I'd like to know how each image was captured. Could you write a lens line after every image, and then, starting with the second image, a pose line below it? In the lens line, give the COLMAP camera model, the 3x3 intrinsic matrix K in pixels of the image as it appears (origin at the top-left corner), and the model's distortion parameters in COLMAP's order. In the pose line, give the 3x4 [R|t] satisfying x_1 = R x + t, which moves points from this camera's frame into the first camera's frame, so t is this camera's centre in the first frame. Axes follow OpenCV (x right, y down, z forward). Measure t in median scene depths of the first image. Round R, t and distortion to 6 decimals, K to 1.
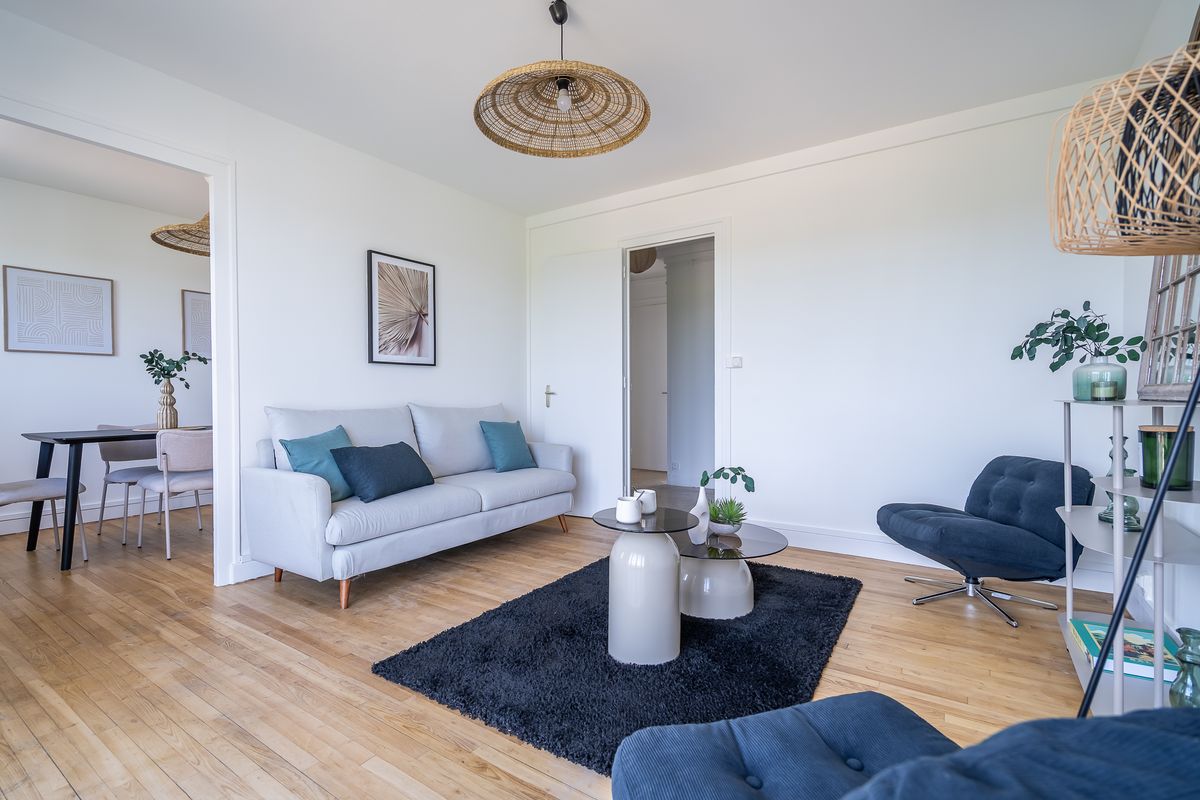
lens RADIAL K [[548.4, 0, 592.7], [0, 548.4, 402.6], [0, 0, 1]] dist [-0.002825, 0.001418]
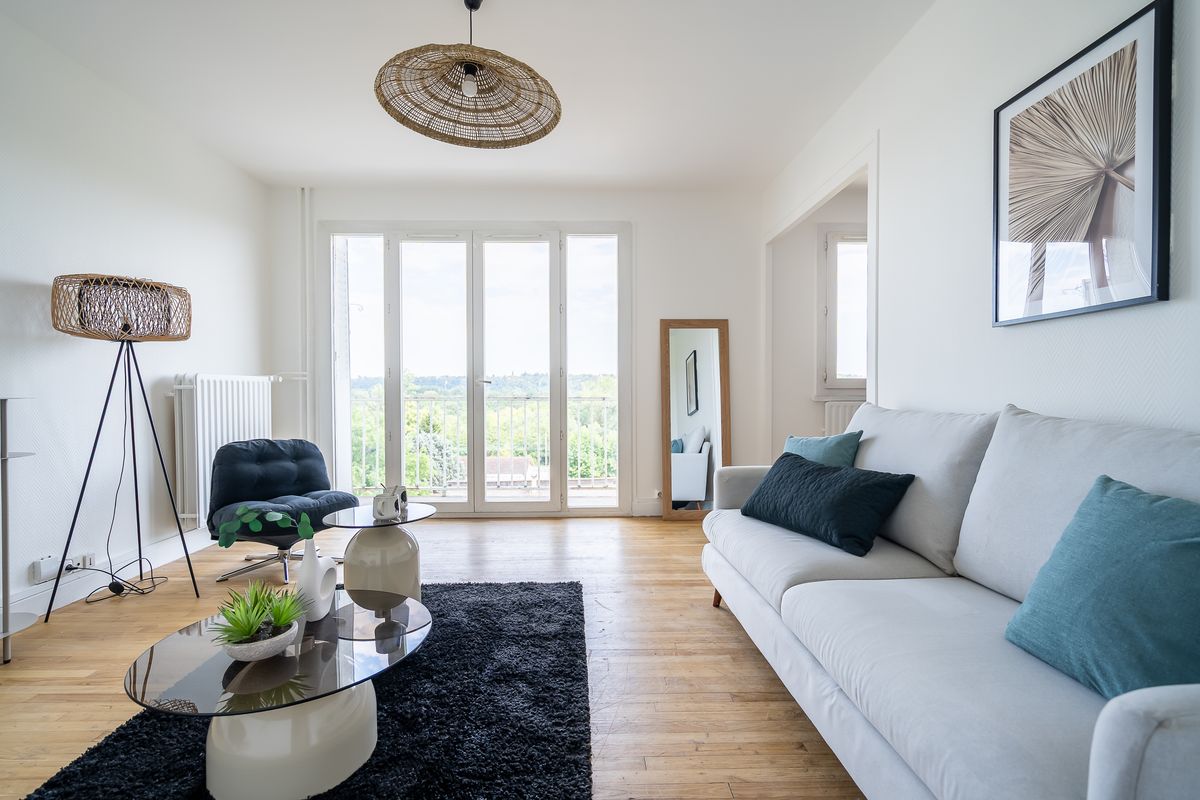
lens RADIAL K [[548.4, 0, 592.7], [0, 548.4, 402.6], [0, 0, 1]] dist [-0.002825, 0.001418]
pose [[-0.815602, 0.016250, -0.578386, 0.258546], [-0.004510, 0.999397, 0.034438, -0.019800], [0.578596, 0.030696, -0.815036, 1.474676]]
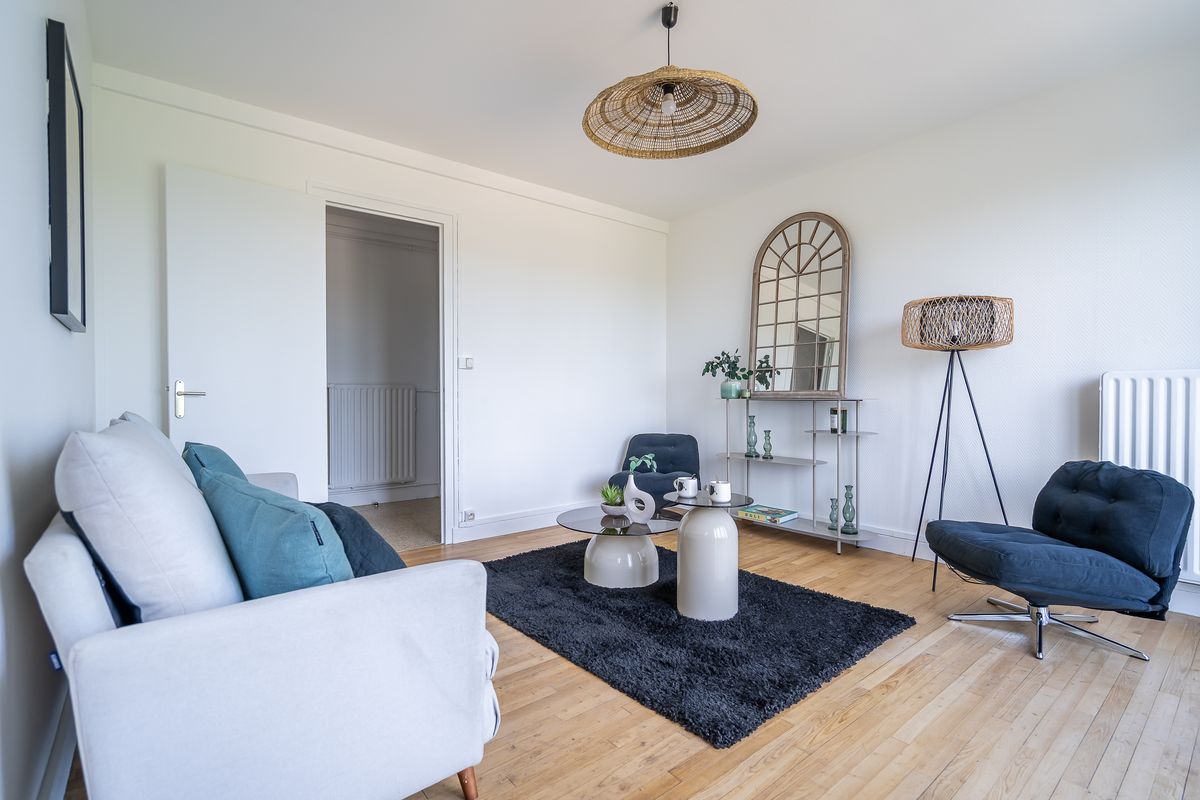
lens RADIAL K [[554.7, 0, 596.7], [0, 554.7, 398.9], [0, 0, 1]] dist [-0.000095, 0.000408]
pose [[0.287131, -0.003583, 0.957884, -0.823947], [0.016179, 0.999868, -0.001110, -0.005874], [-0.957755, 0.015817, 0.287152, 0.640602]]
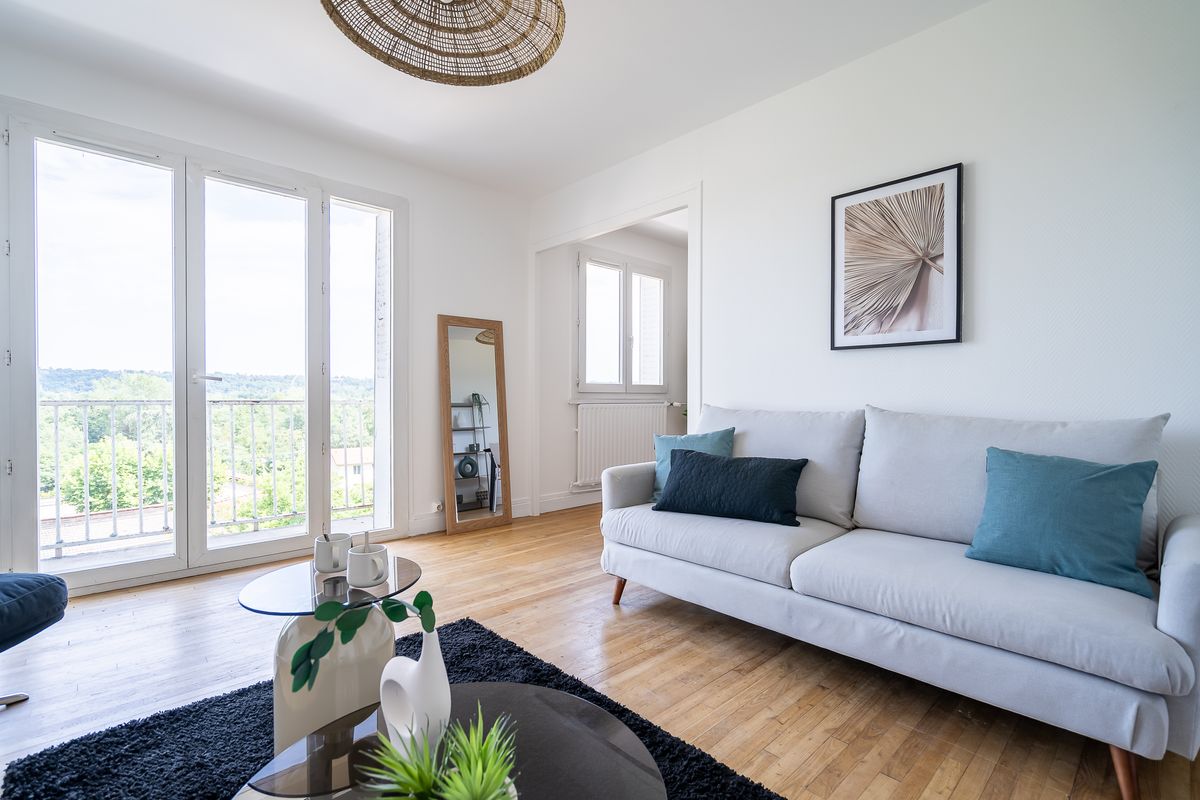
lens RADIAL K [[548.4, 0, 592.7], [0, 548.4, 402.6], [0, 0, 1]] dist [-0.002825, 0.001418]
pose [[-0.223810, 0.014683, -0.974522, 0.475094], [-0.019309, 0.999623, 0.019496, -0.011823], [0.974442, 0.023180, -0.223442, 1.043050]]
